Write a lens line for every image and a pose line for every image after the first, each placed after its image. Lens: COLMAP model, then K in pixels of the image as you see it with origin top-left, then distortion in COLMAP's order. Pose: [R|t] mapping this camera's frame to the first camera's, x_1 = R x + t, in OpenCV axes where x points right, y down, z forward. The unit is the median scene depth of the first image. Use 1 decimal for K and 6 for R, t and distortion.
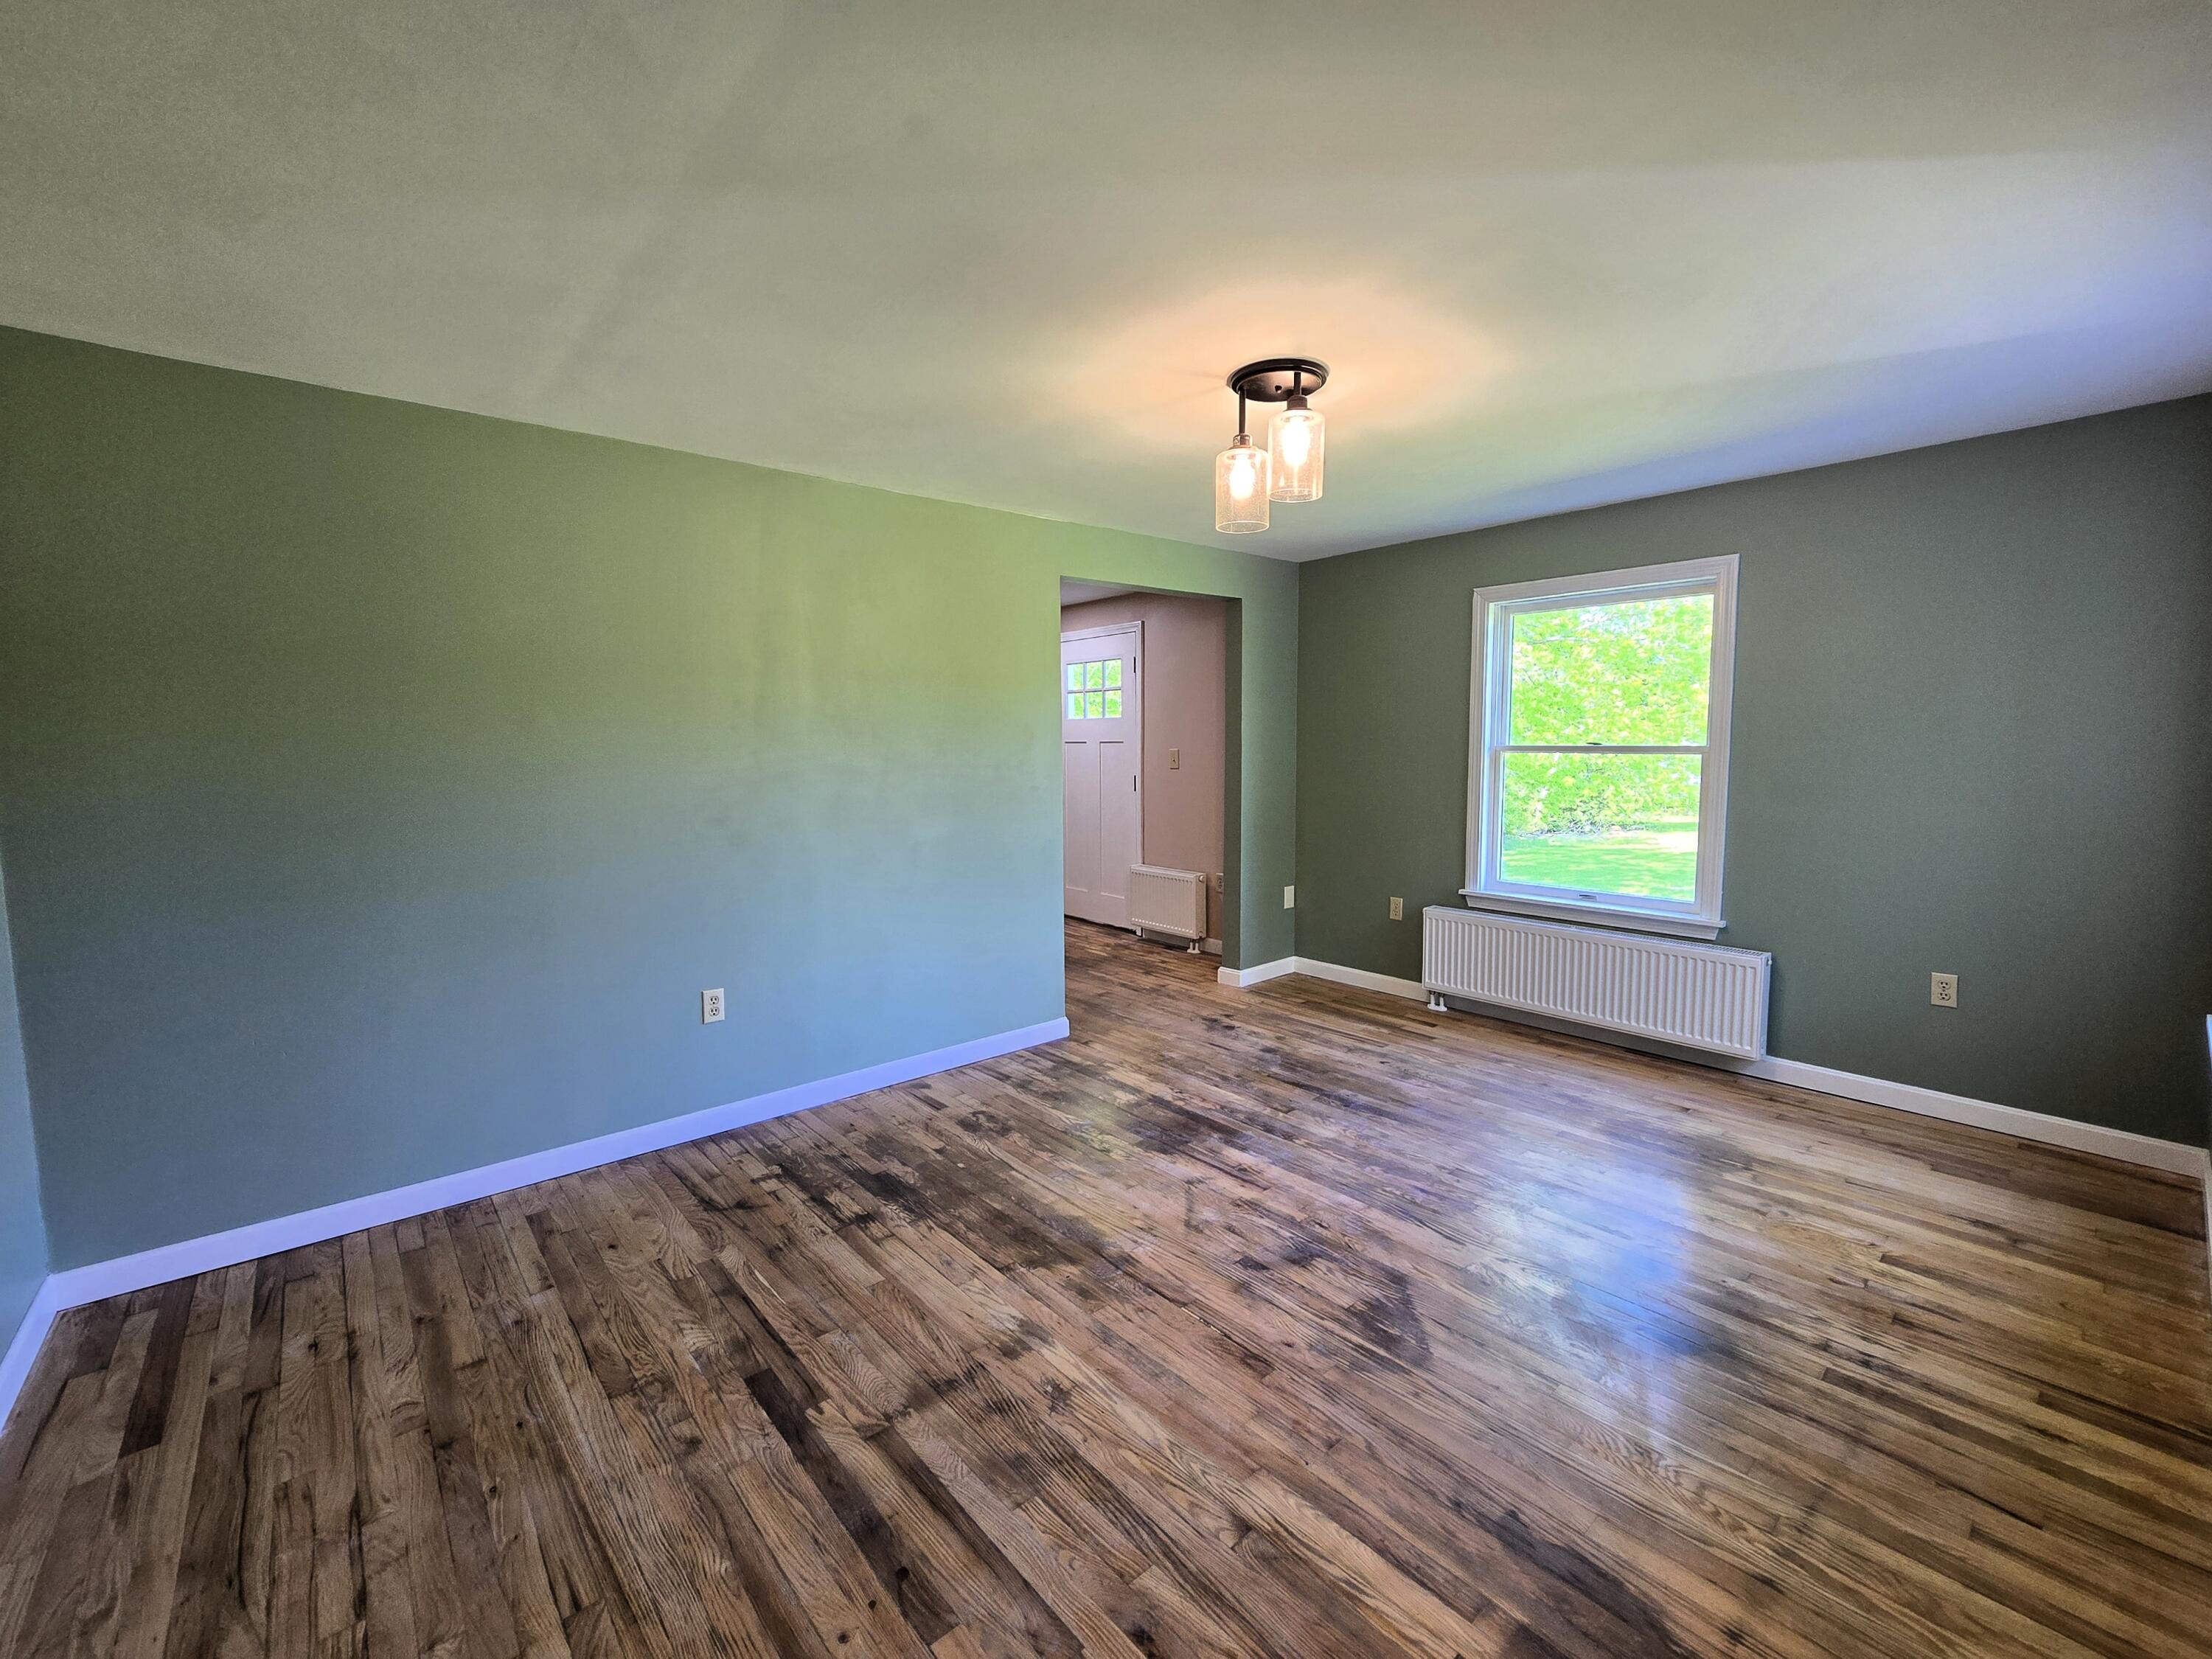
lens RADIAL K [[917.2, 0, 1106.0], [0, 917.2, 829.5], [0, 0, 1]] dist [-0.002143, -0.000705]
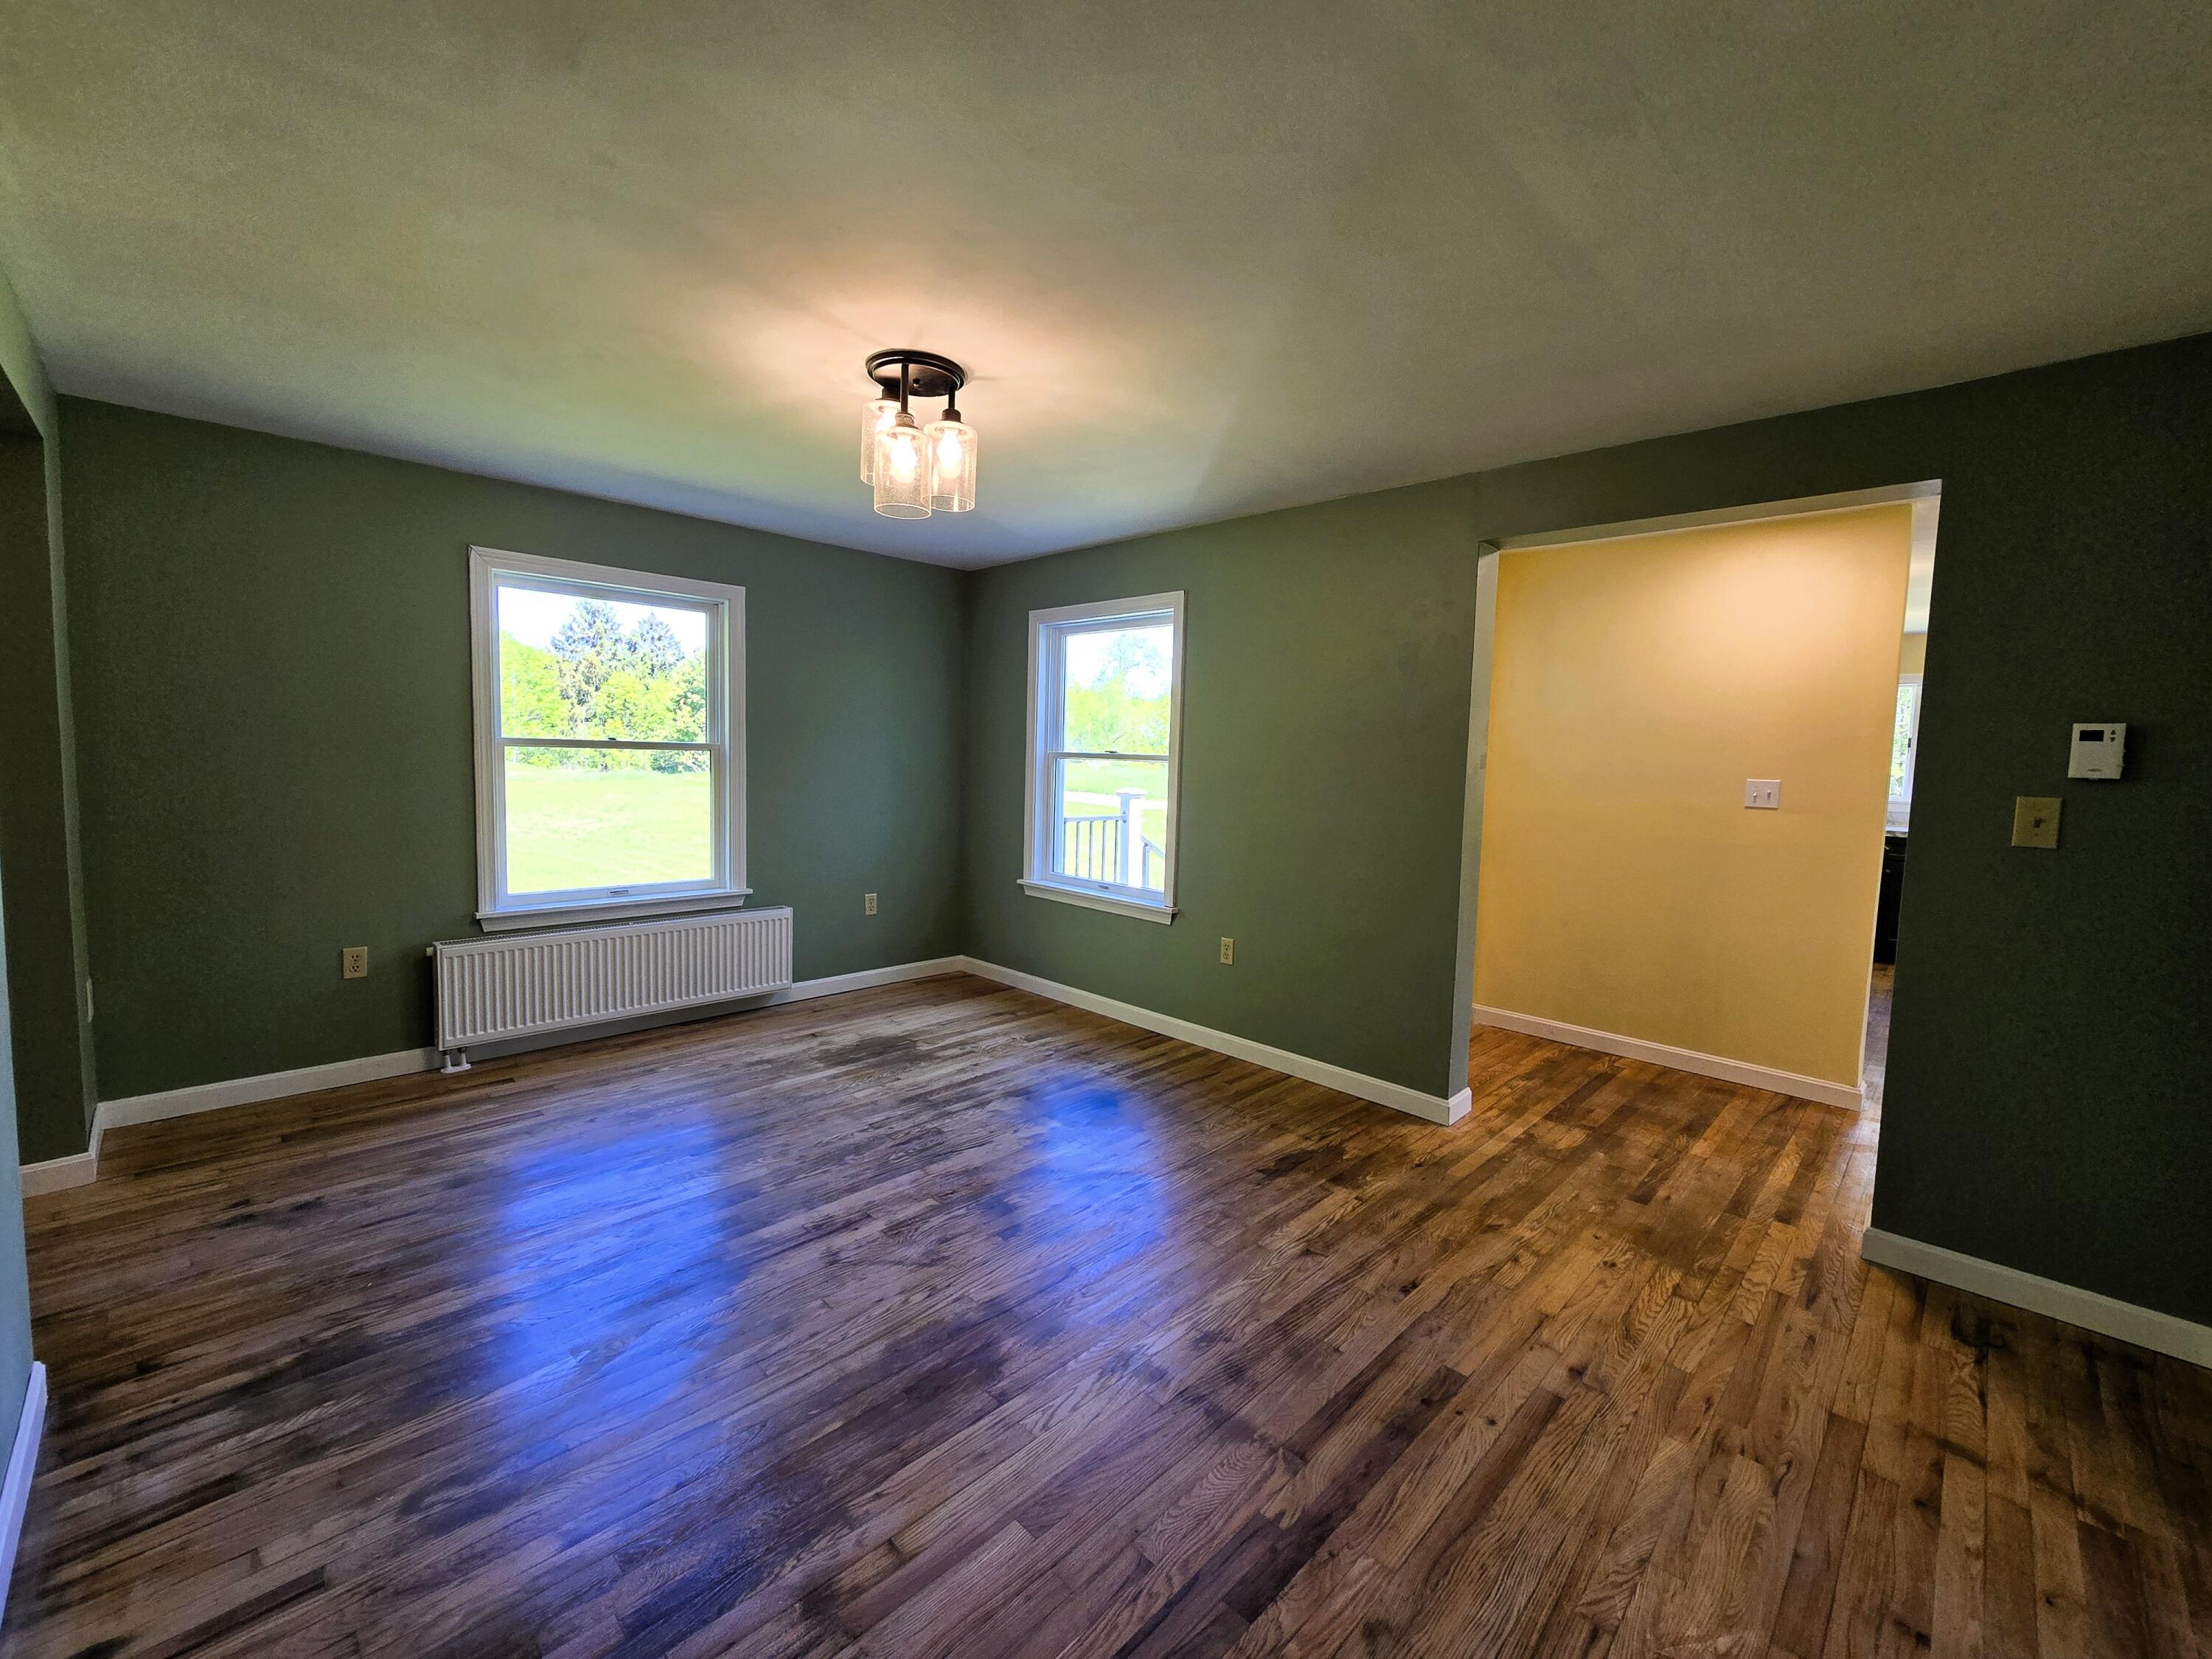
lens RADIAL K [[917.2, 0, 1106.0], [0, 917.2, 829.5], [0, 0, 1]] dist [-0.002143, -0.000705]
pose [[-0.082944, -0.080984, 0.993258, -0.814889], [0.067944, 0.993914, 0.086711, -0.074906], [-0.994235, 0.074678, -0.076937, 0.866566]]
